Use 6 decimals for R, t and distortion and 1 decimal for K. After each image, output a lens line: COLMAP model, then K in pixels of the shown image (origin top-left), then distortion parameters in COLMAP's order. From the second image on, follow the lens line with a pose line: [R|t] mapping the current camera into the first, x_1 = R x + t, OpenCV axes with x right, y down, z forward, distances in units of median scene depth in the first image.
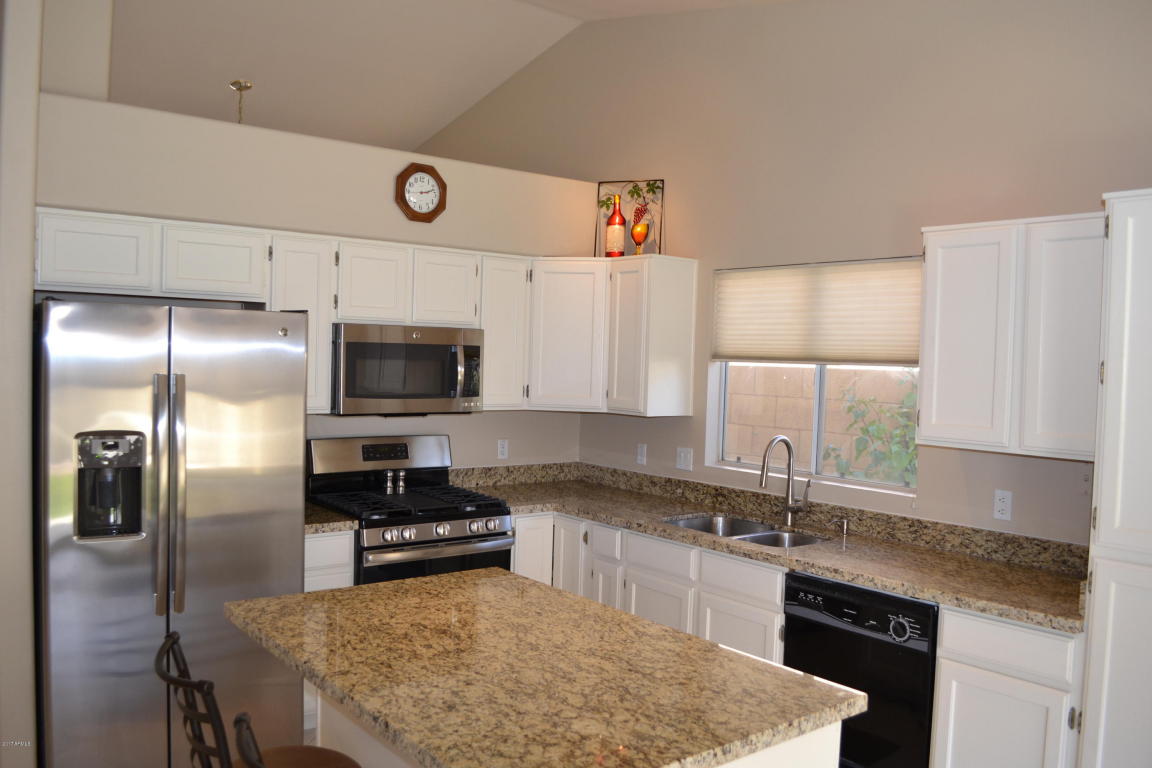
lens RADIAL K [[922.4, 0, 573.4], [0, 922.4, 391.2], [0, 0, 1]] dist [-0.073332, 0.001408]
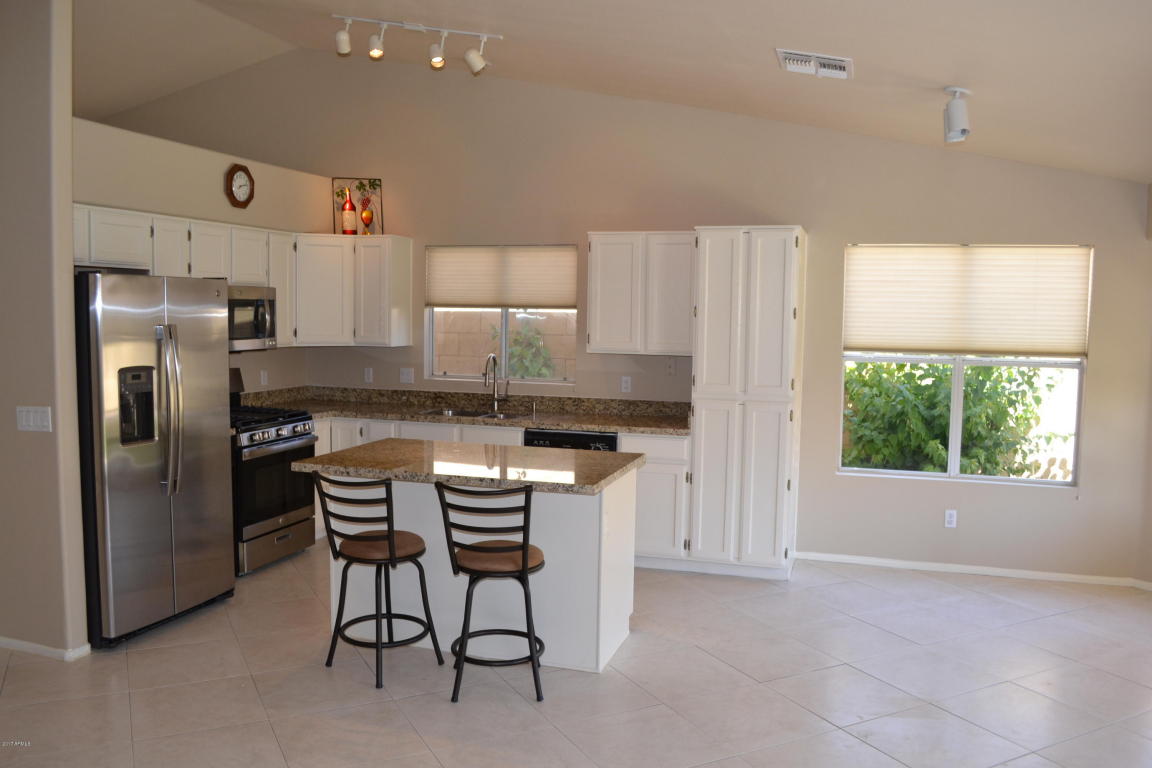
lens RADIAL K [[922.4, 0, 566.7], [0, 922.4, 389.6], [0, 0, 1]] dist [-0.073332, 0.001408]
pose [[0.830882, -0.064597, 0.552686, -0.542484], [0.030254, 0.997014, 0.071047, -0.000013], [-0.555626, -0.042310, 0.830355, -0.396611]]
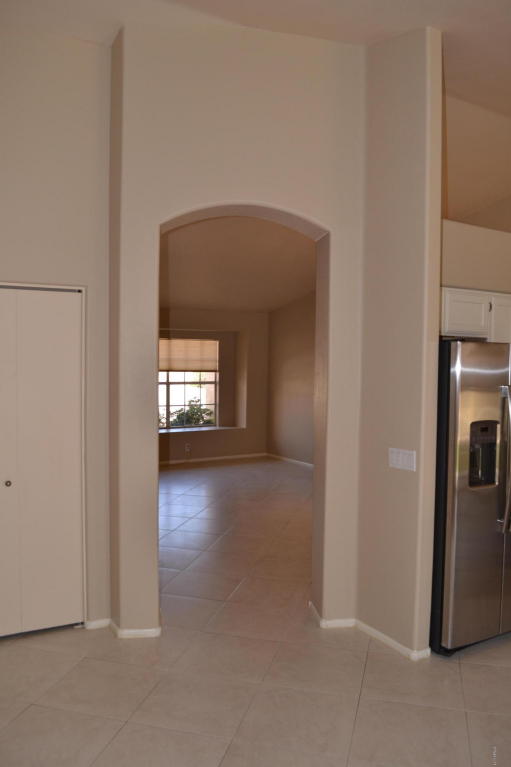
lens RADIAL K [[614.1, 0, 254.5], [0, 614.1, 384.2], [0, 0, 1]] dist [-0.073332, 0.001408]
pose [[0.990709, -0.011122, -0.135544, -0.570122], [0.011198, 0.999937, -0.000200, -0.019350], [0.135537, -0.001320, 0.990771, -0.107319]]
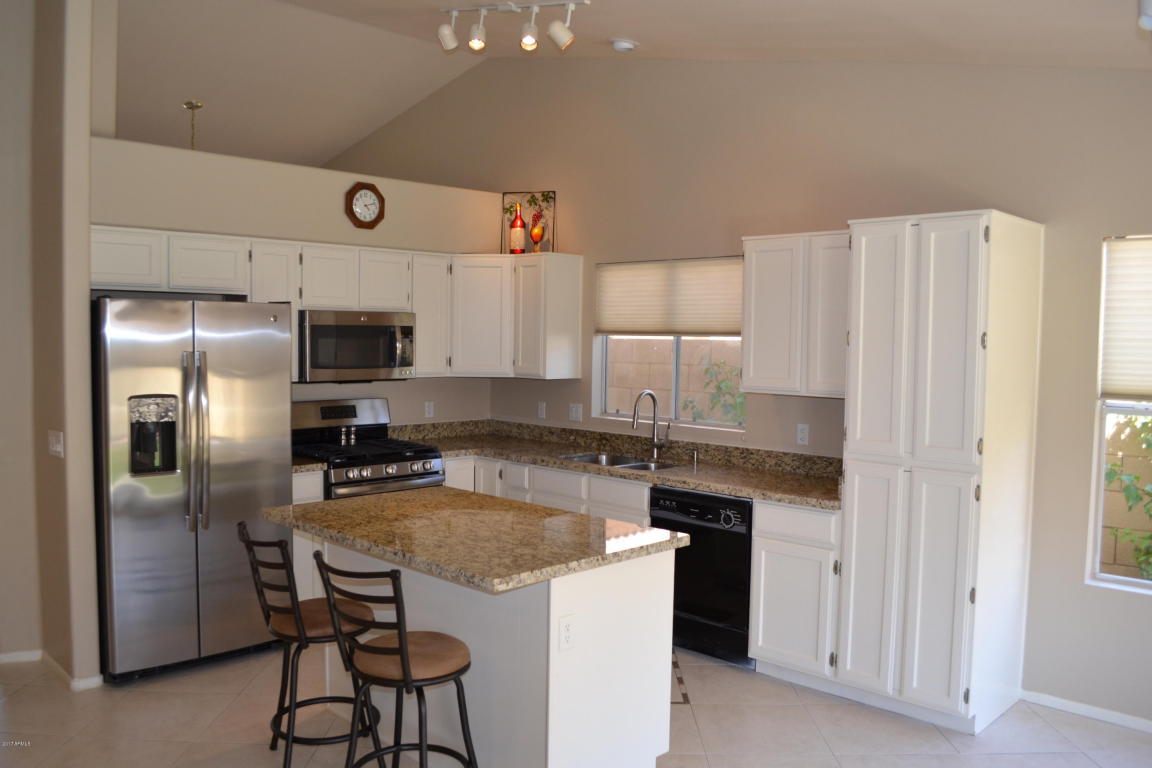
lens RADIAL K [[922.4, 0, 570.6], [0, 922.4, 391.4], [0, 0, 1]] dist [-0.073332, 0.001408]
pose [[0.993017, -0.022803, 0.115743, -0.038107], [0.019836, 0.999446, 0.026720, 0.011621], [-0.116288, -0.024238, 0.992920, -0.303679]]
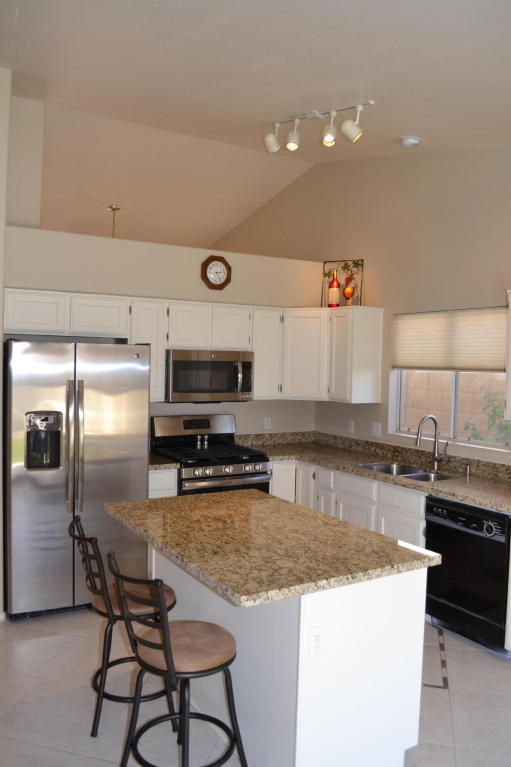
lens RADIAL K [[614.1, 0, 257.7], [0, 614.1, 378.8], [0, 0, 1]] dist [-0.073332, 0.001408]
pose [[0.992387, -0.004636, -0.123074, 0.052438], [0.003038, 0.999909, -0.013171, -0.003147], [0.123124, 0.012697, 0.992310, -0.127656]]
